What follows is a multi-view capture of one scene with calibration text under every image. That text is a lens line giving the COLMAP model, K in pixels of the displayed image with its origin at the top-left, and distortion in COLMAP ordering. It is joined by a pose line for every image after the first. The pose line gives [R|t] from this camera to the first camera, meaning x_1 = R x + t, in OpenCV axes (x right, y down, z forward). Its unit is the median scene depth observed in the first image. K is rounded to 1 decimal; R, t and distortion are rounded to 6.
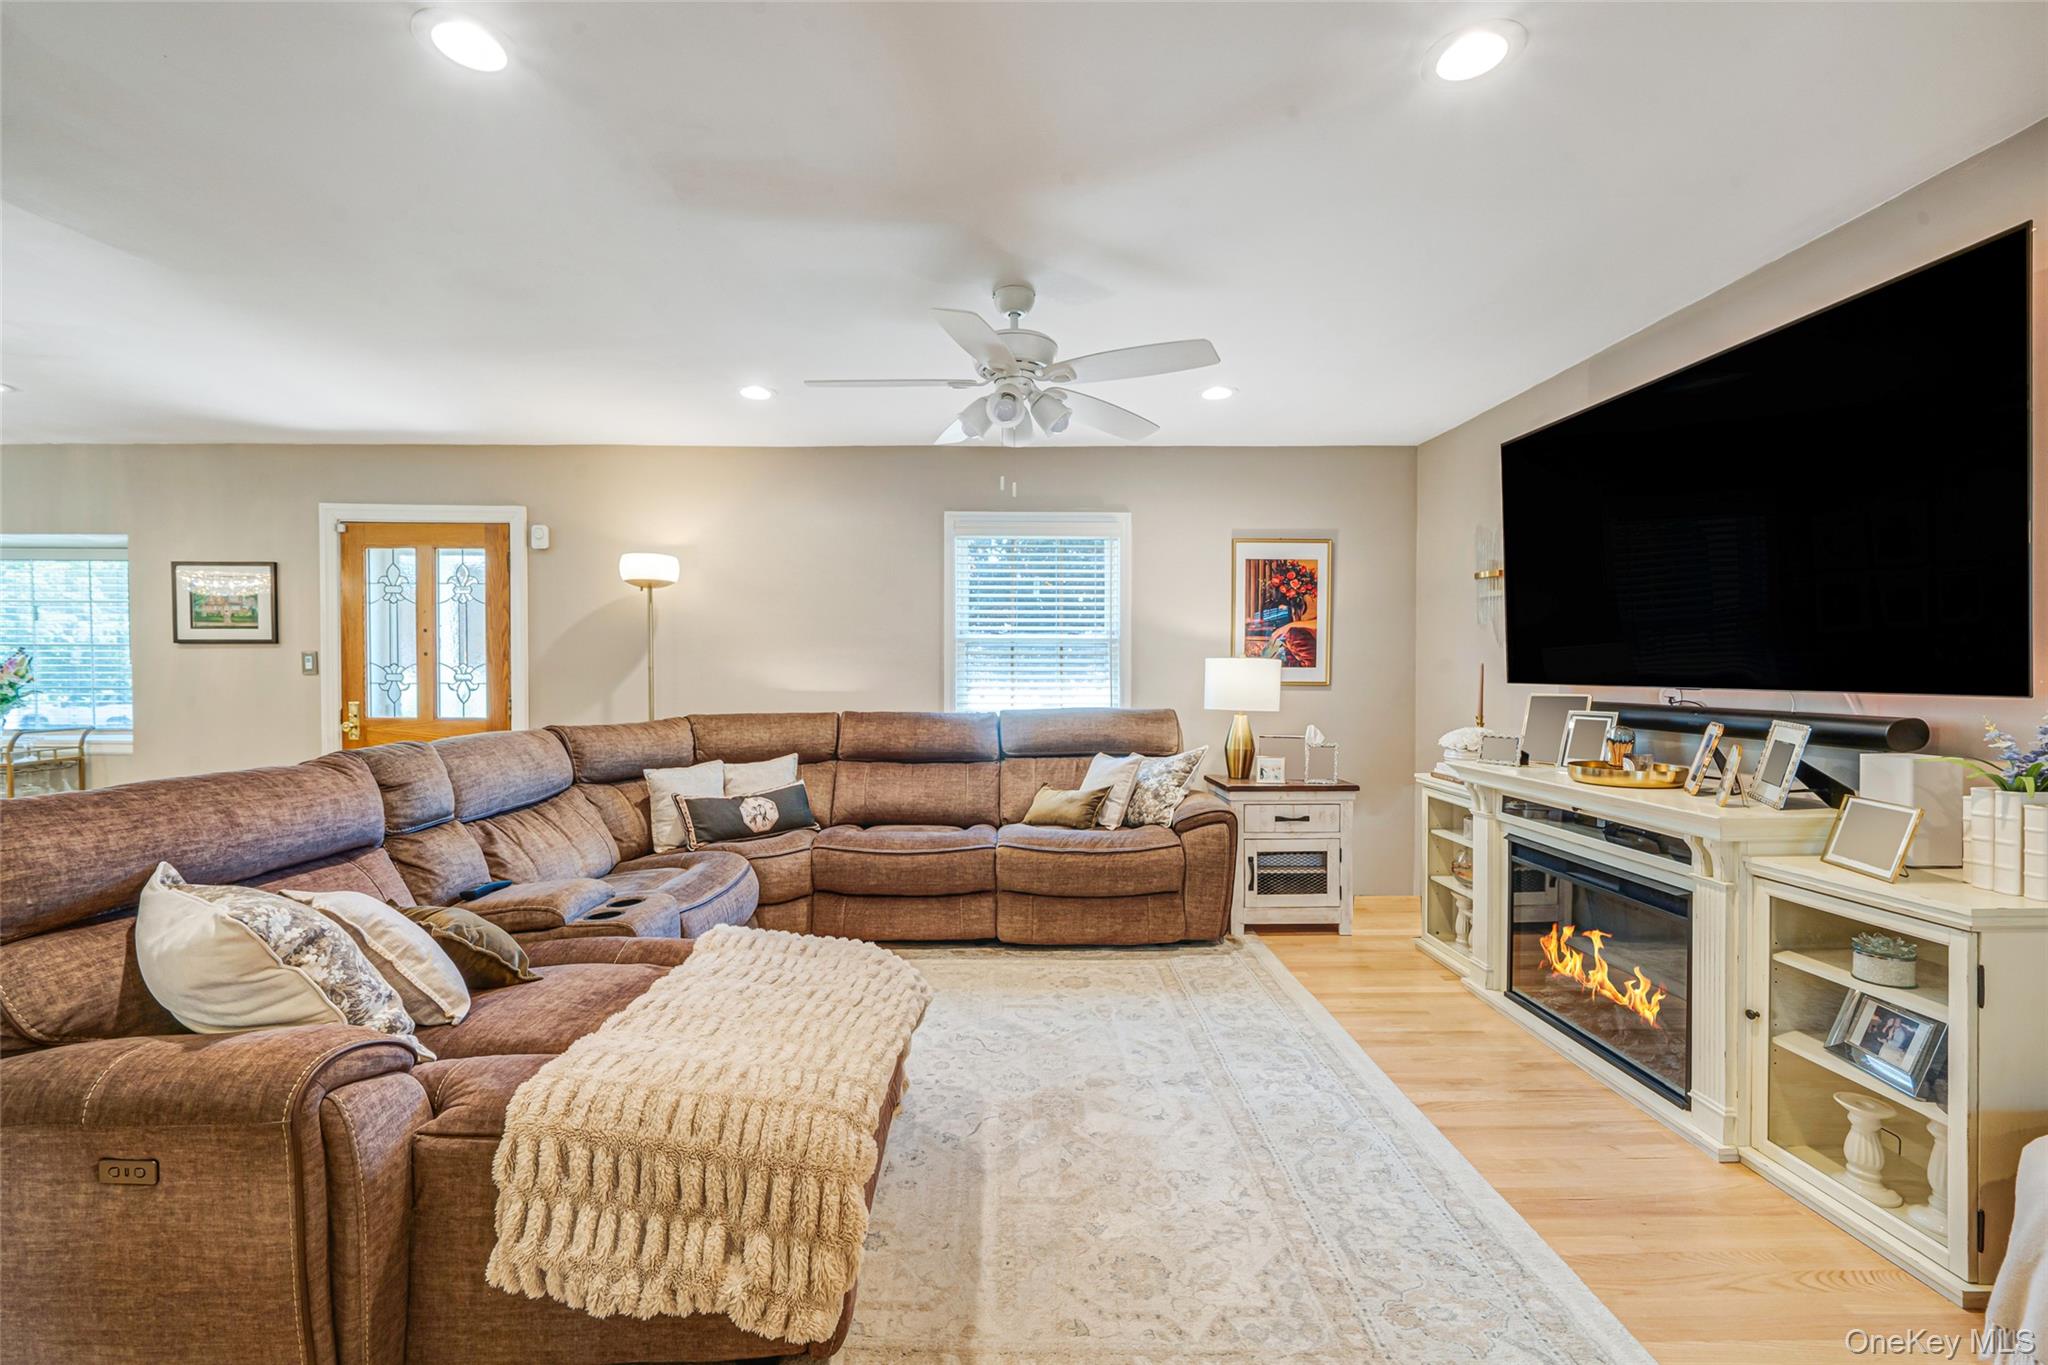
lens RADIAL K [[847.7, 0, 1024.0], [0, 847.7, 682.5], [0, 0, 1]] dist [0.000735, -0.000052]
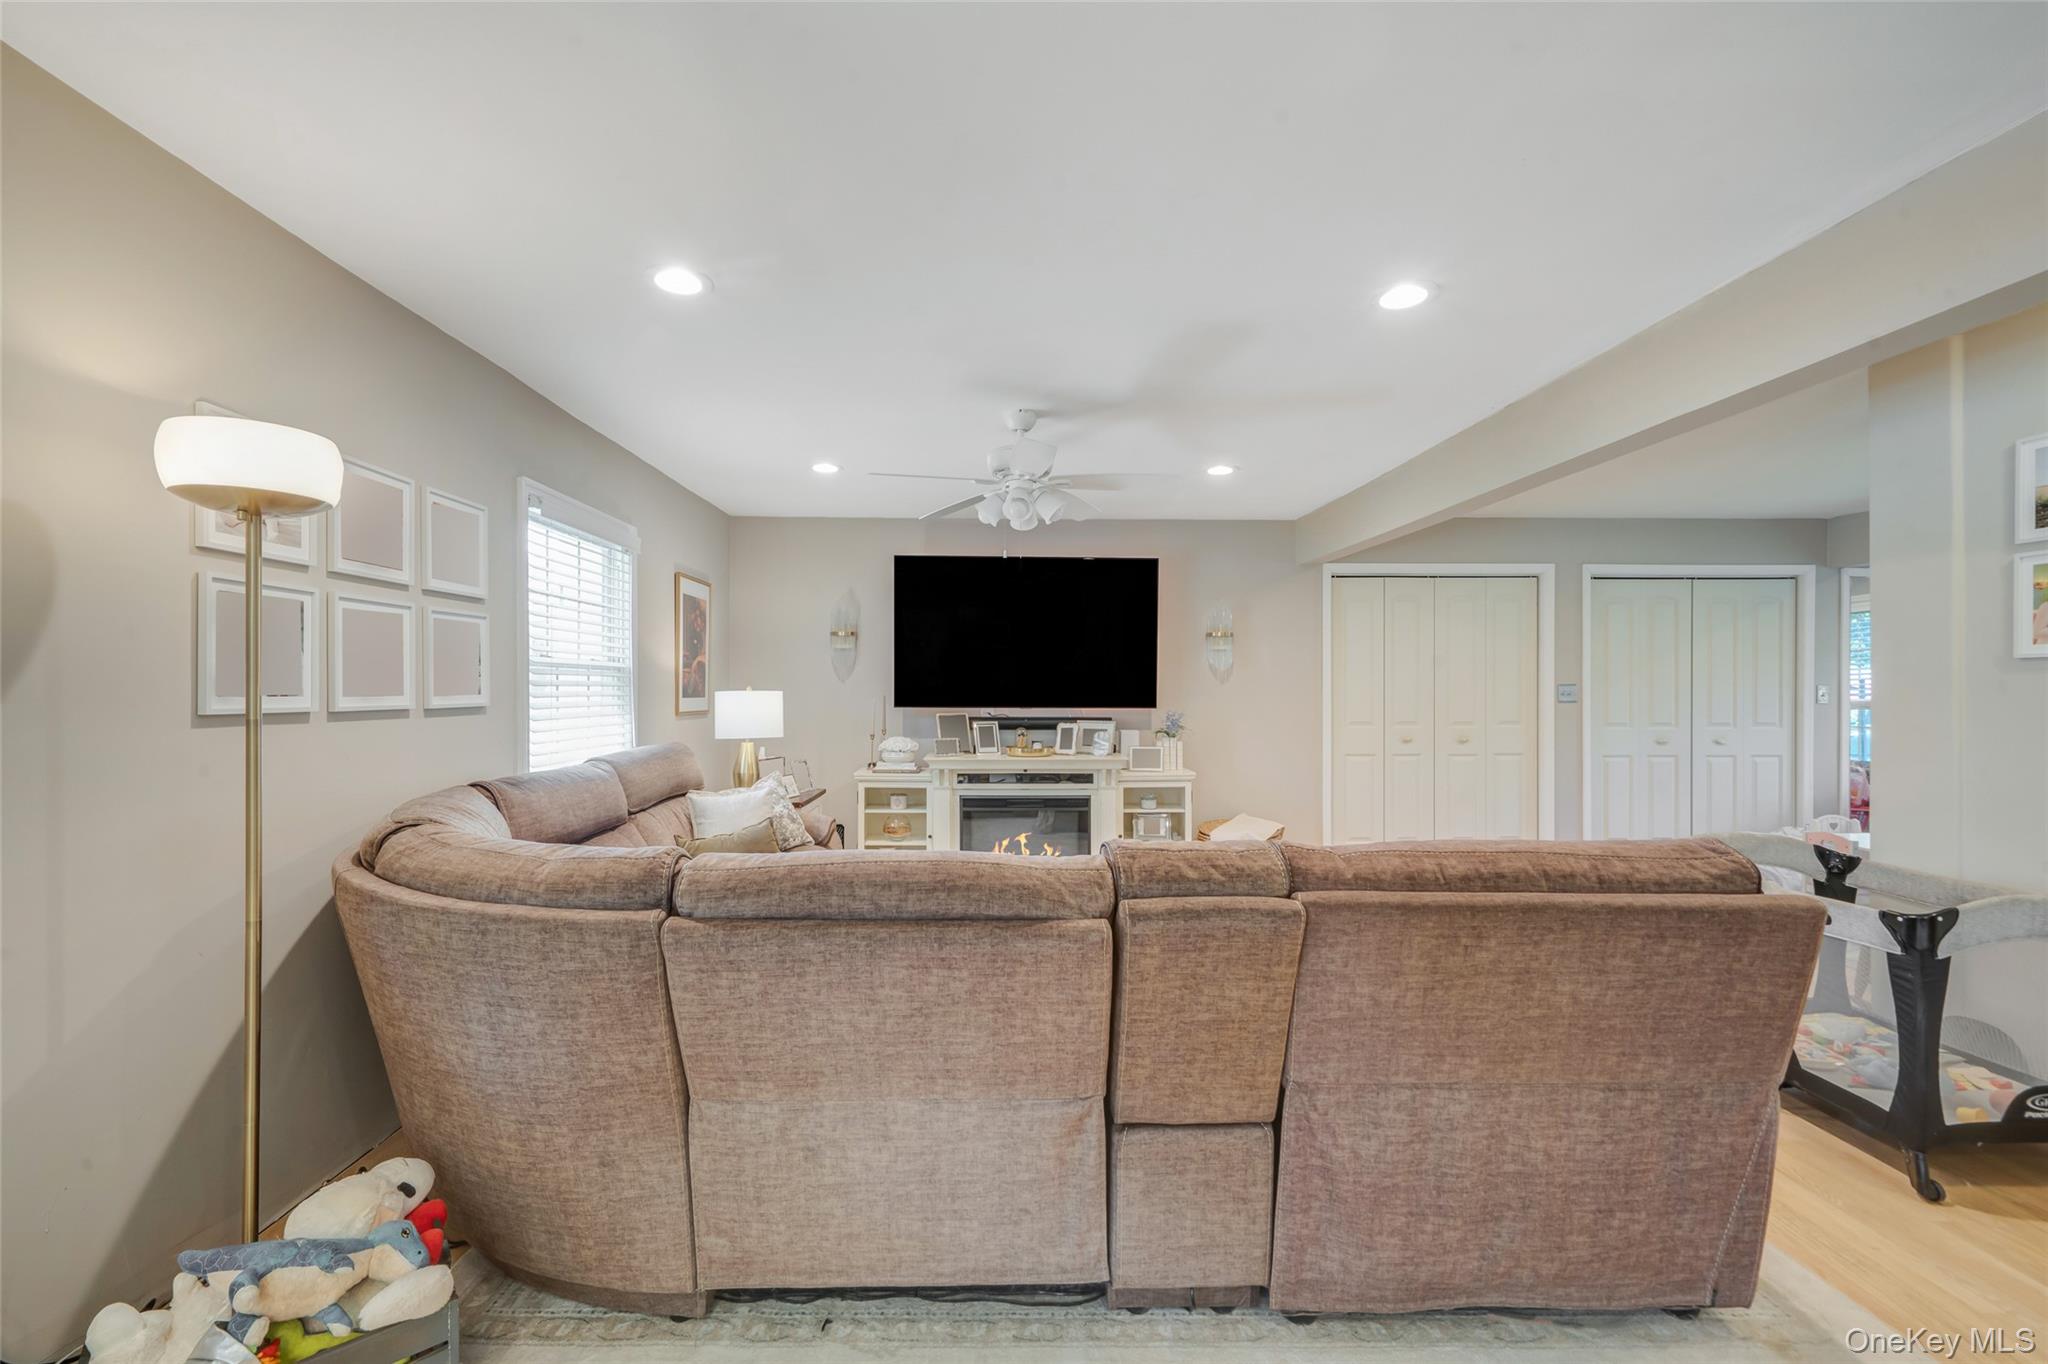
lens RADIAL K [[839.0, 0, 984.3], [0, 839.0, 688.8], [0, 0, 1]] dist [0.000097, 0.000008]
pose [[0.019993, -0.002223, 0.999798, -0.960779], [0.013093, 0.999912, 0.001961, -0.033739], [-0.999714, 0.013052, 0.020020, 0.781222]]
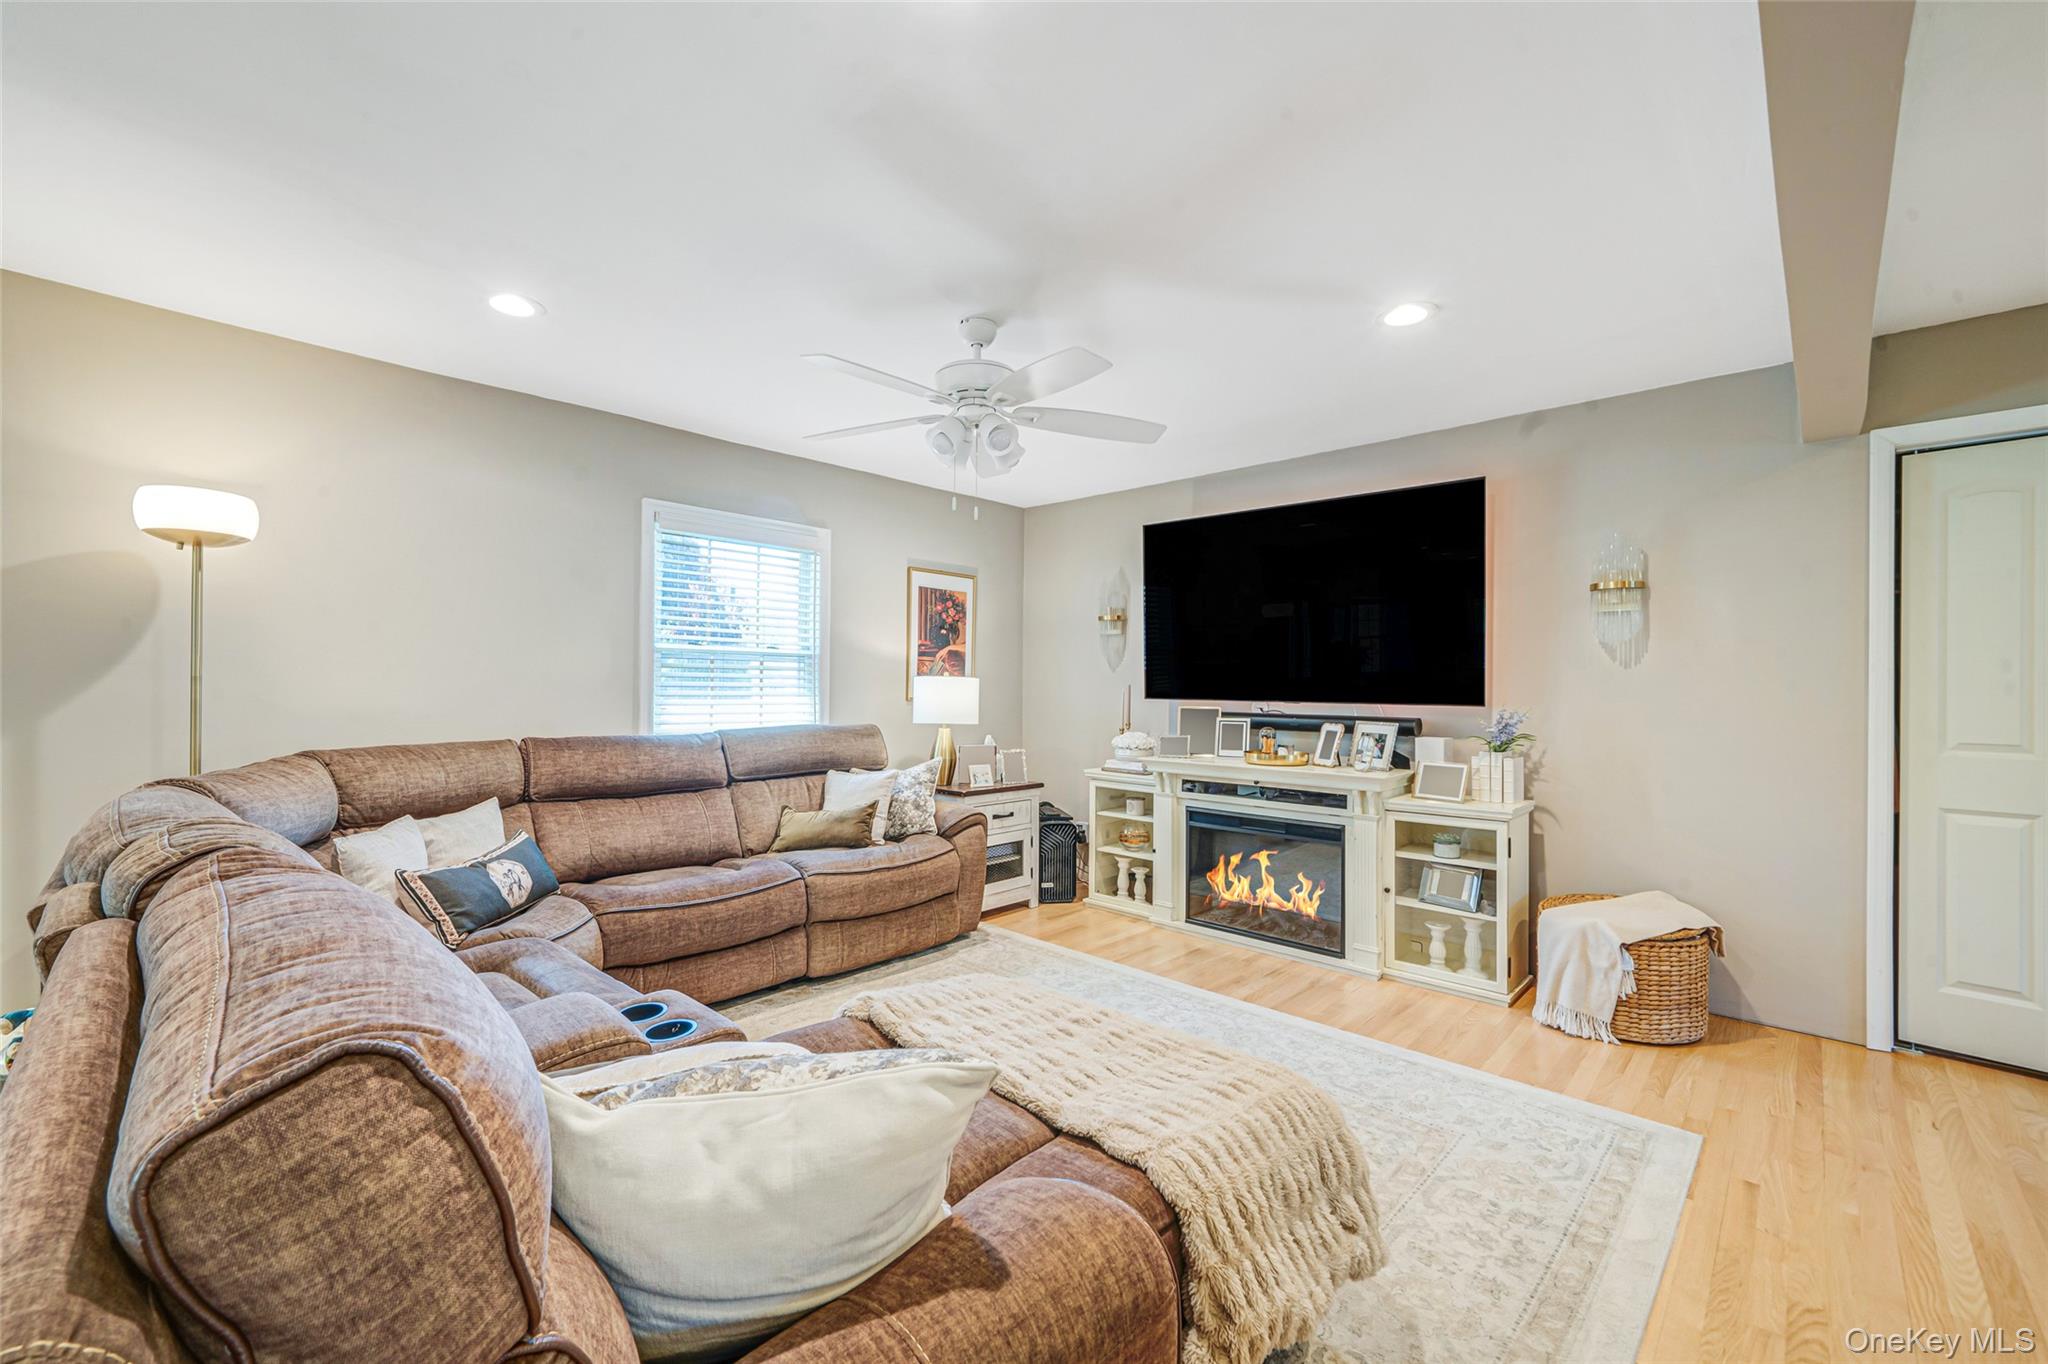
lens RADIAL K [[823.5, 0, 1024.0], [0, 823.5, 682.0], [0, 0, 1]] dist [-0.001062, -0.000084]
pose [[0.706228, 0.011355, 0.707893, -0.503896], [0.000729, 0.999859, -0.016765, -0.004152], [-0.707984, 0.012356, 0.706120, 0.190568]]
